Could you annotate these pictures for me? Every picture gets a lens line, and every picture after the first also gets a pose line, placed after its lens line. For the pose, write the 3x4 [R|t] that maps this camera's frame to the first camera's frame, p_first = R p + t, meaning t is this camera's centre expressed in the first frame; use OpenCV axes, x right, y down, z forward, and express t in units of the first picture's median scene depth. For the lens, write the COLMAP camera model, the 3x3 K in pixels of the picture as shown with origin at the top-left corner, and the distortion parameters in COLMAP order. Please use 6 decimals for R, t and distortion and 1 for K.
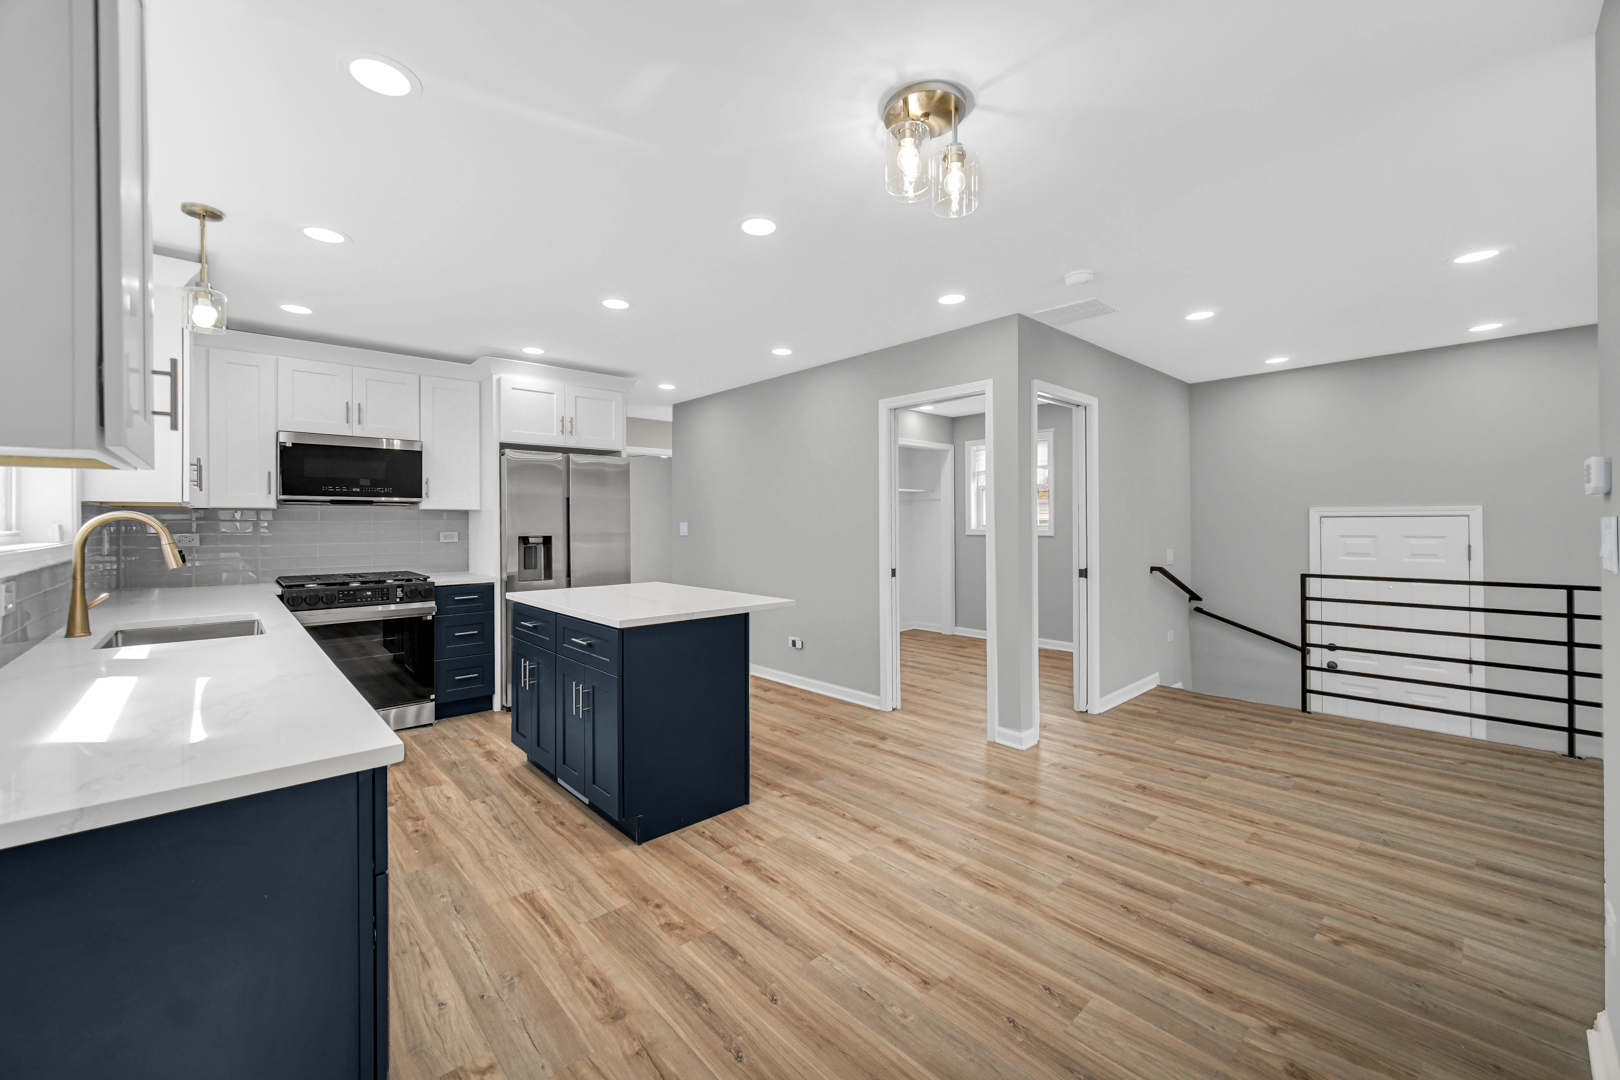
lens RADIAL K [[640.3, 0, 786.3], [0, 640.3, 522.6], [0, 0, 1]] dist [-0.000252, -0.000032]
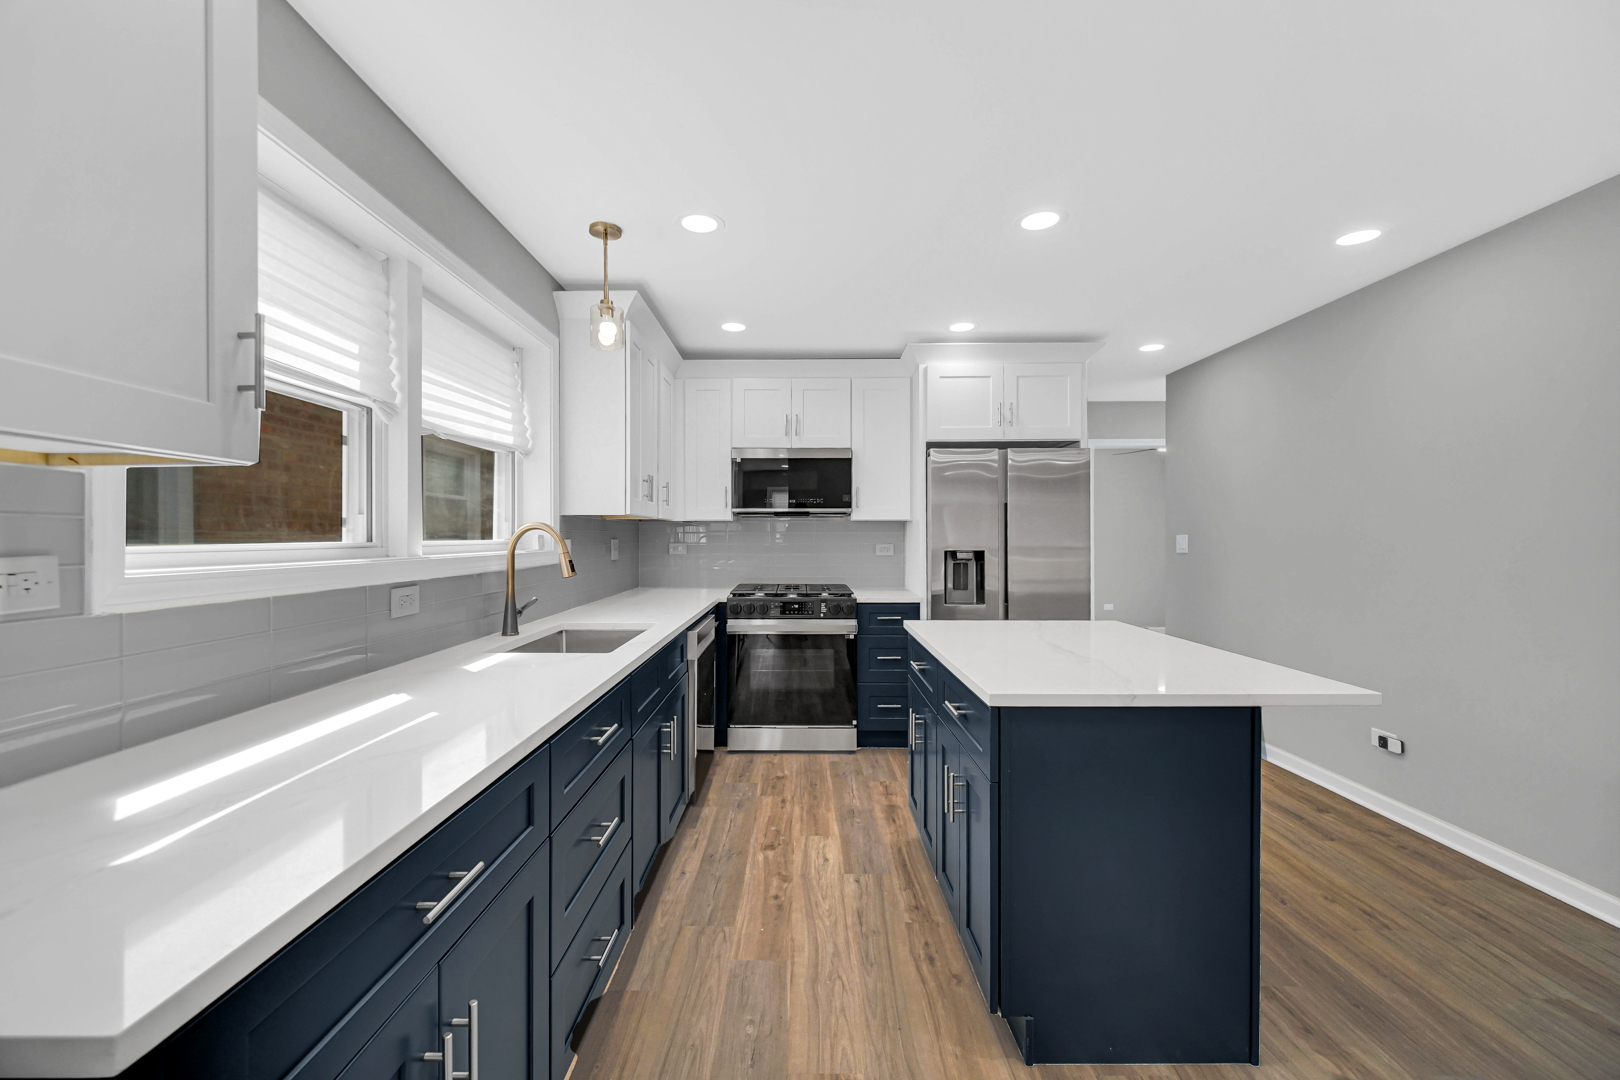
lens RADIAL K [[646.8, 0, 798.5], [0, 646.8, 540.3], [0, 0, 1]] dist [-0.000955, -0.000171]
pose [[0.744783, 0.007511, -0.667264, 0.009917], [-0.002528, 0.999961, 0.008435, 0.001247], [0.667302, -0.004596, 0.744773, 0.303257]]
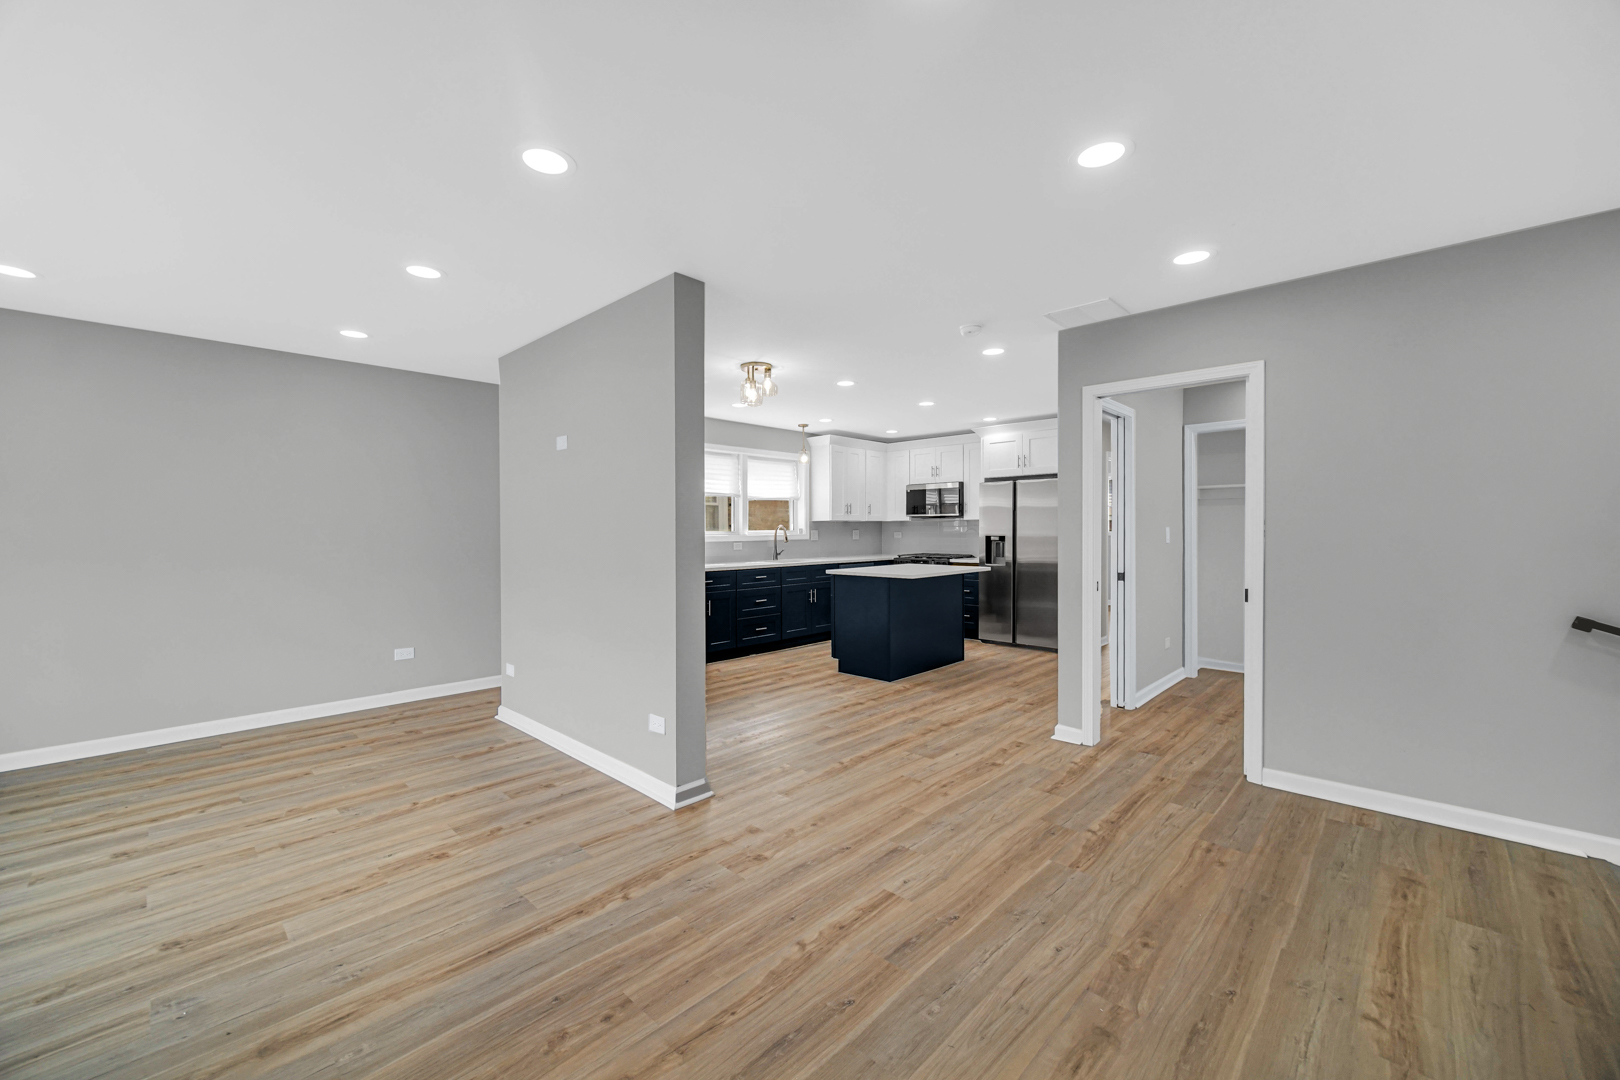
lens RADIAL K [[640.8, 0, 798.0], [0, 640.8, 537.5], [0, 0, 1]] dist [0.001019, 0.000554]
pose [[0.075465, 0.015777, -0.997024, 1.495949], [0.004469, 0.999859, 0.016160, -0.003022], [0.997138, -0.005676, 0.075384, 0.522782]]
